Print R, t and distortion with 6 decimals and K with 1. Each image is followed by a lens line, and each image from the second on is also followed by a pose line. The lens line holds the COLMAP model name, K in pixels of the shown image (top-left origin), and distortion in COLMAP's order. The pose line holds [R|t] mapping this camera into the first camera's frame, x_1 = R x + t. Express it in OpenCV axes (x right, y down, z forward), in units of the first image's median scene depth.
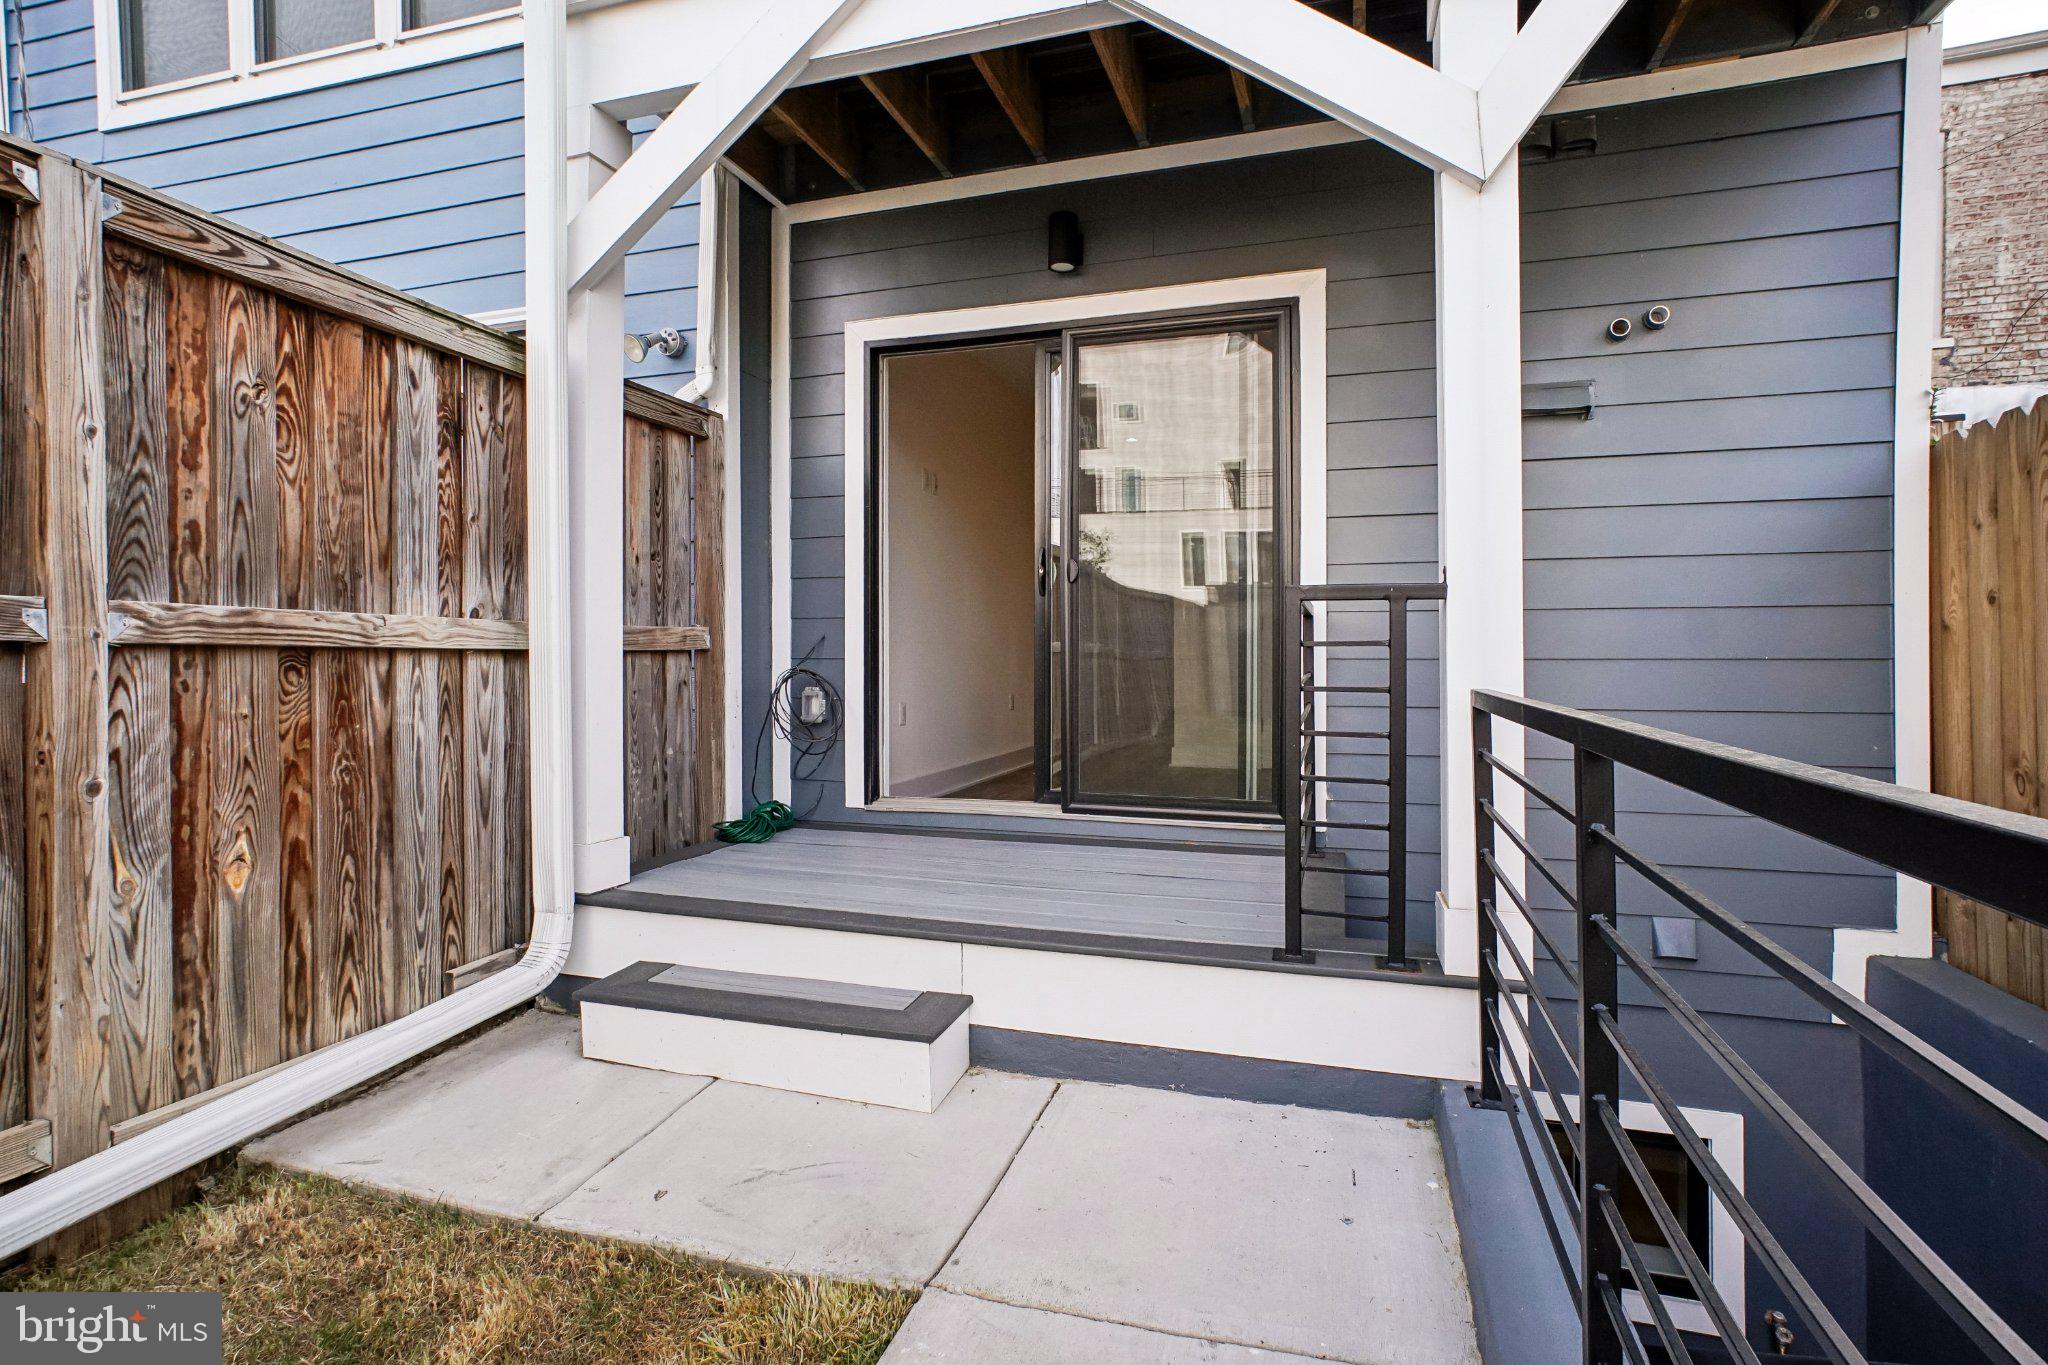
lens RADIAL K [[1043.5, 0, 1024.0], [0, 1043.5, 682.5], [0, 0, 1]] dist [-0.031220, 0.033213]
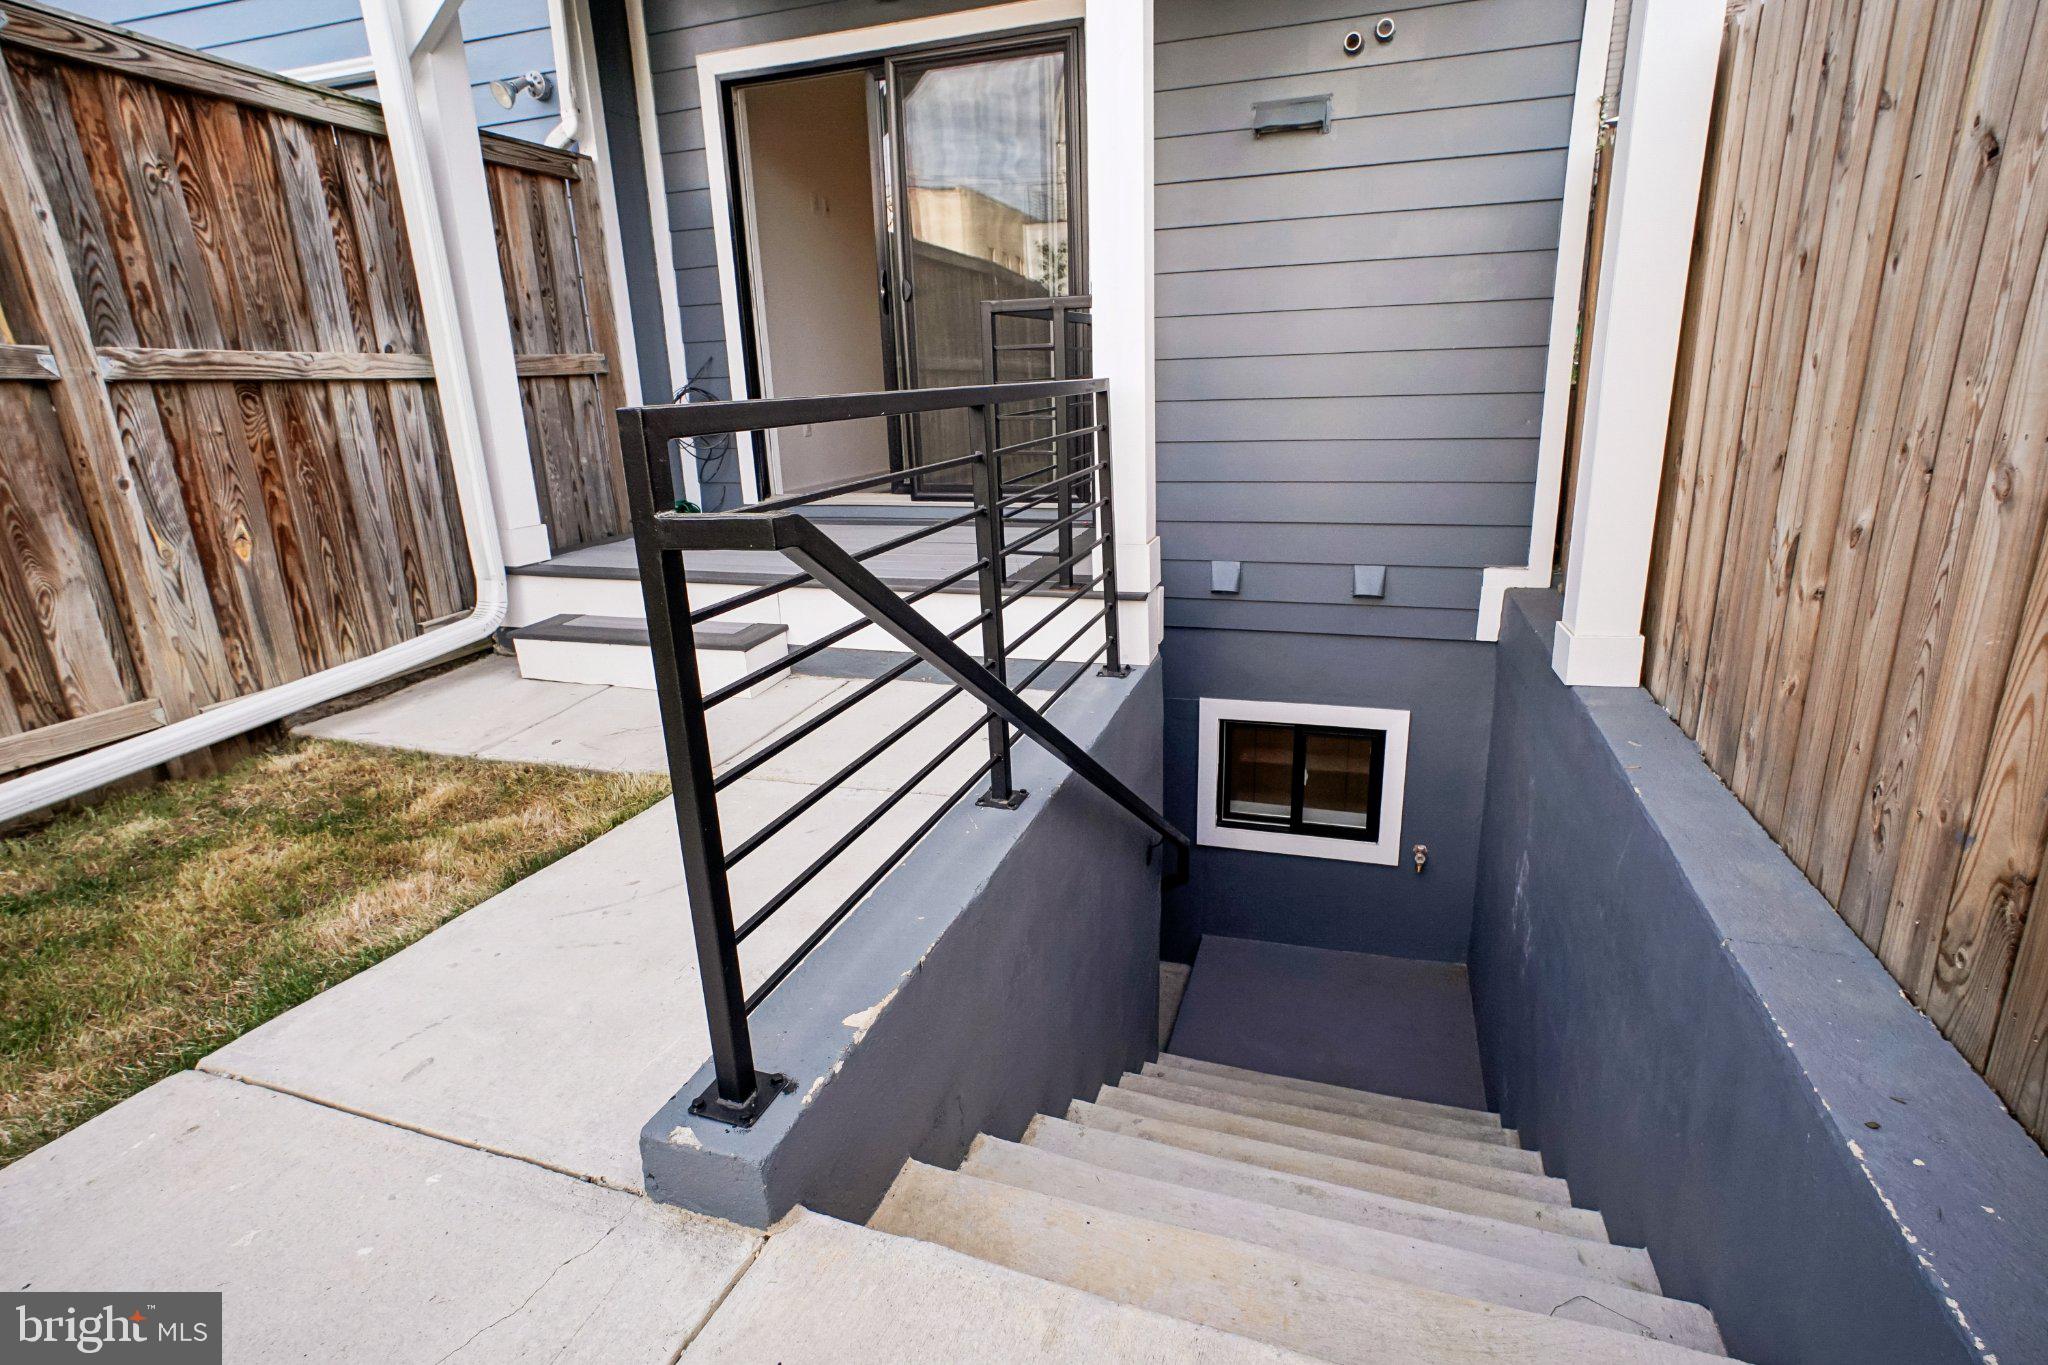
lens RADIAL K [[1020.8, 0, 1024.0], [0, 1020.8, 682.5], [0, 0, 1]] dist [-0.017816, 0.027434]
pose [[0.999143, -0.026722, -0.031610, 0.324929], [0.034203, 0.963110, 0.266925, 0.023662], [0.023311, -0.267777, 0.963199, -0.344268]]
